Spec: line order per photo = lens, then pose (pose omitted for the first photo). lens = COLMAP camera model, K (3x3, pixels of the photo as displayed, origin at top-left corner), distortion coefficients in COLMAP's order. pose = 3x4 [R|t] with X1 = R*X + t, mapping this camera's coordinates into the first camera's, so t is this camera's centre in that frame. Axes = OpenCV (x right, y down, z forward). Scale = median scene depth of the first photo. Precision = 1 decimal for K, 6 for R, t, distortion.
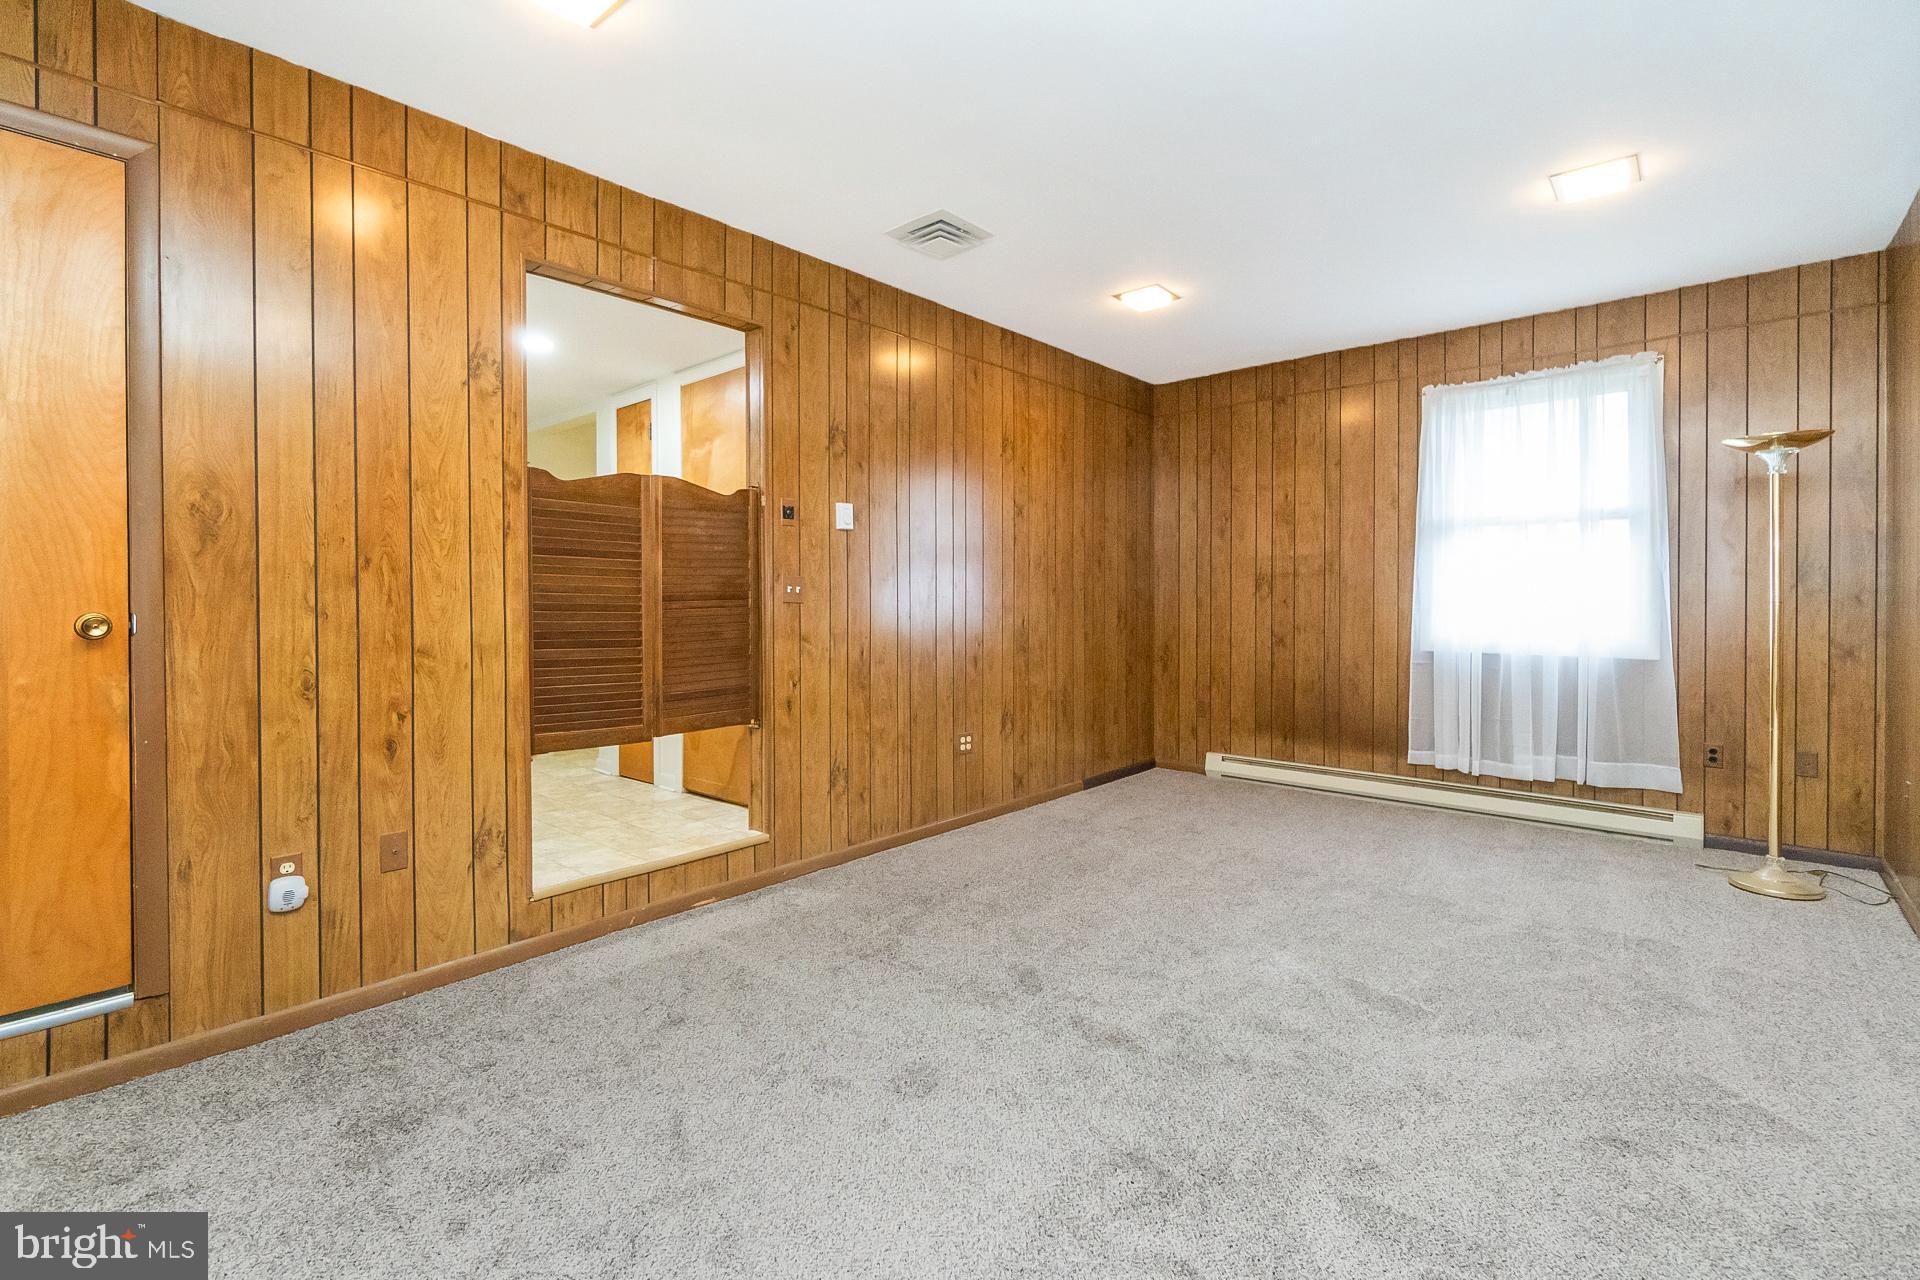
lens RADIAL K [[856.4, 0, 951.0], [0, 856.4, 620.5], [0, 0, 1]] dist [0.000737, 0.000094]
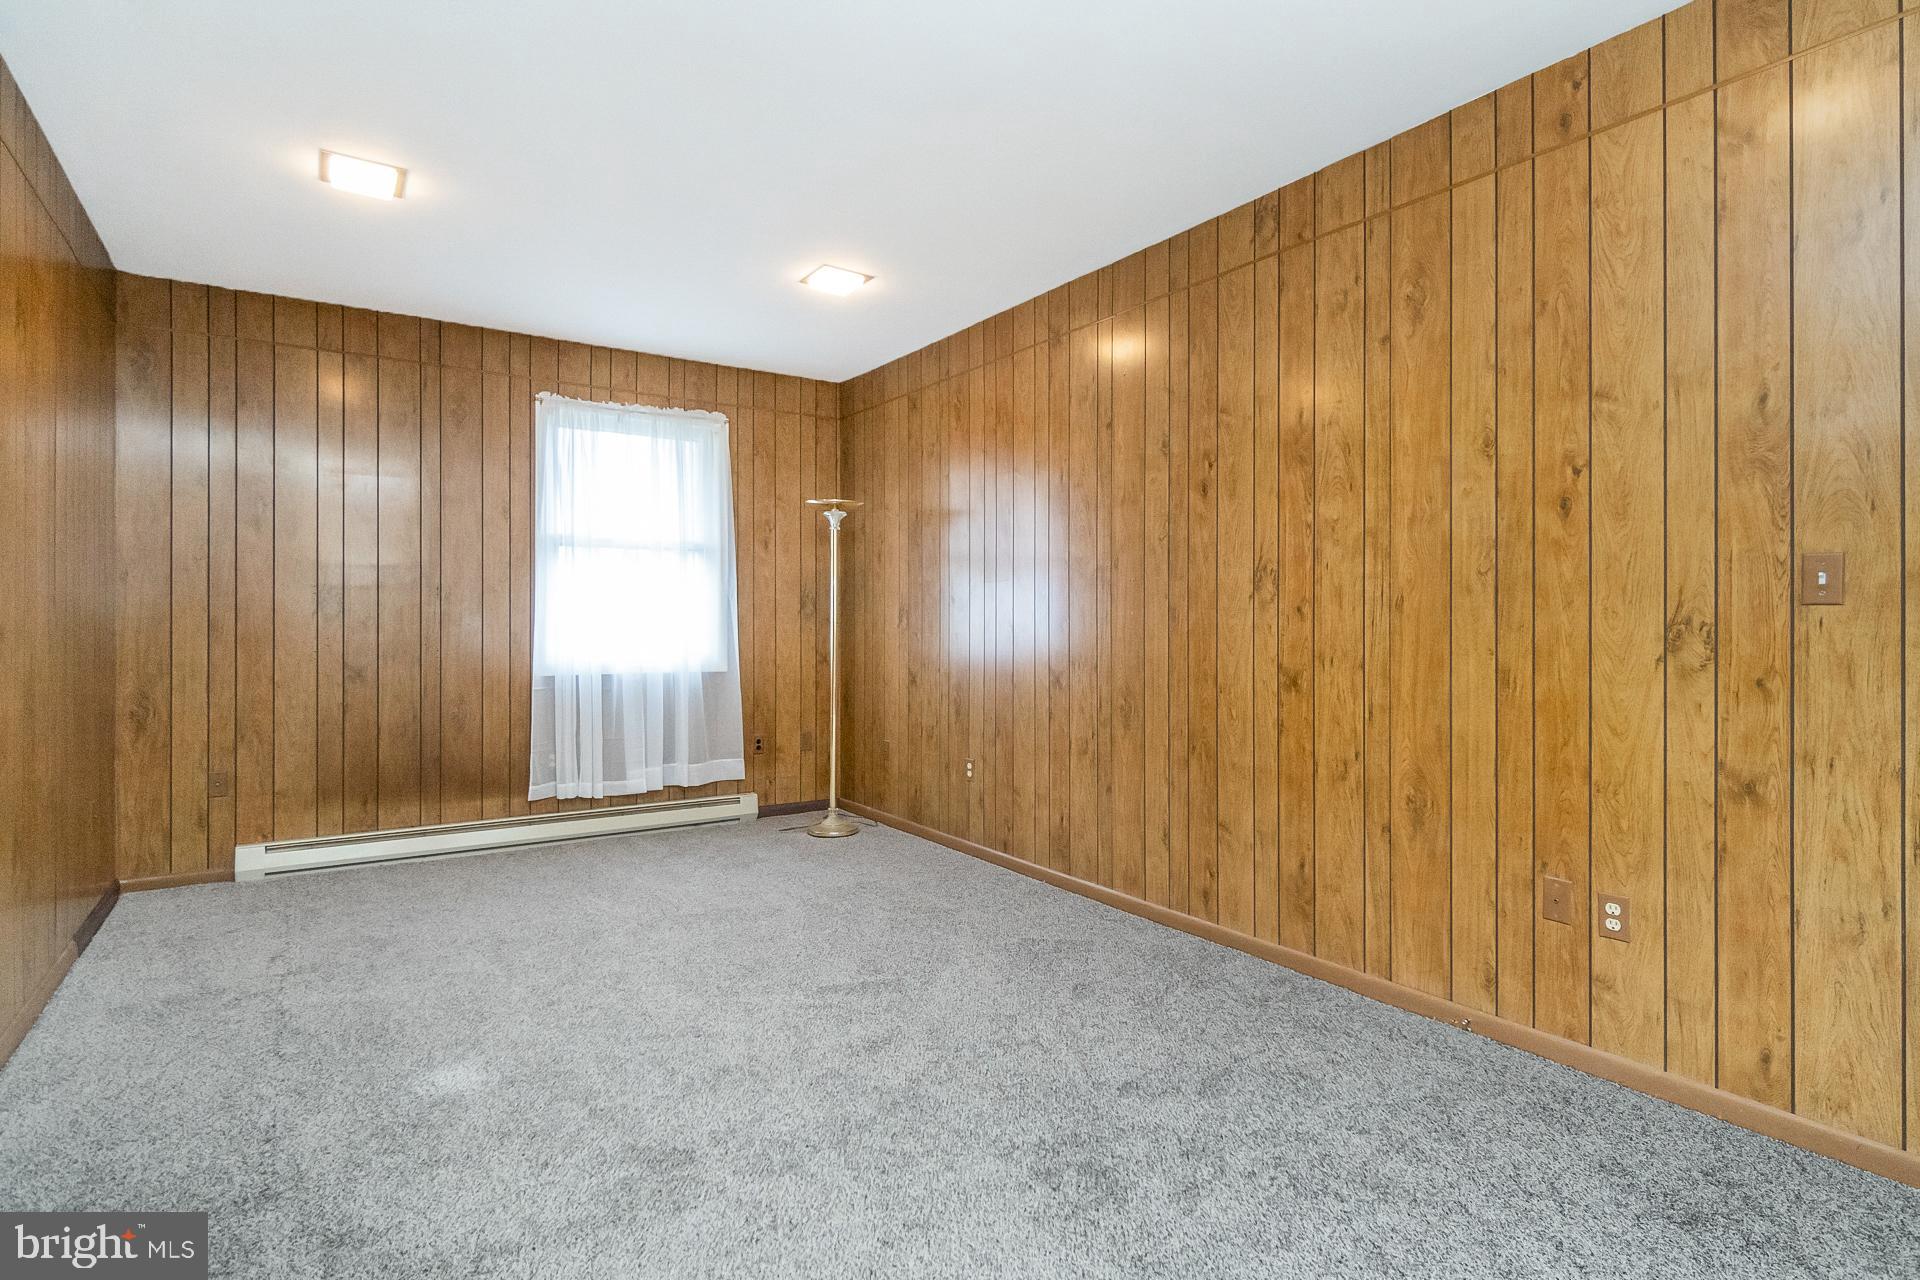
lens RADIAL K [[966.8, 0, 970.0], [0, 966.8, 619.1], [0, 0, 1]] dist [0.003162, 0.000673]
pose [[0.243524, 0.001781, 0.969893, -0.364999], [0.021653, 0.999739, -0.007272, -0.008582], [-0.969653, 0.022772, 0.243422, 0.305714]]
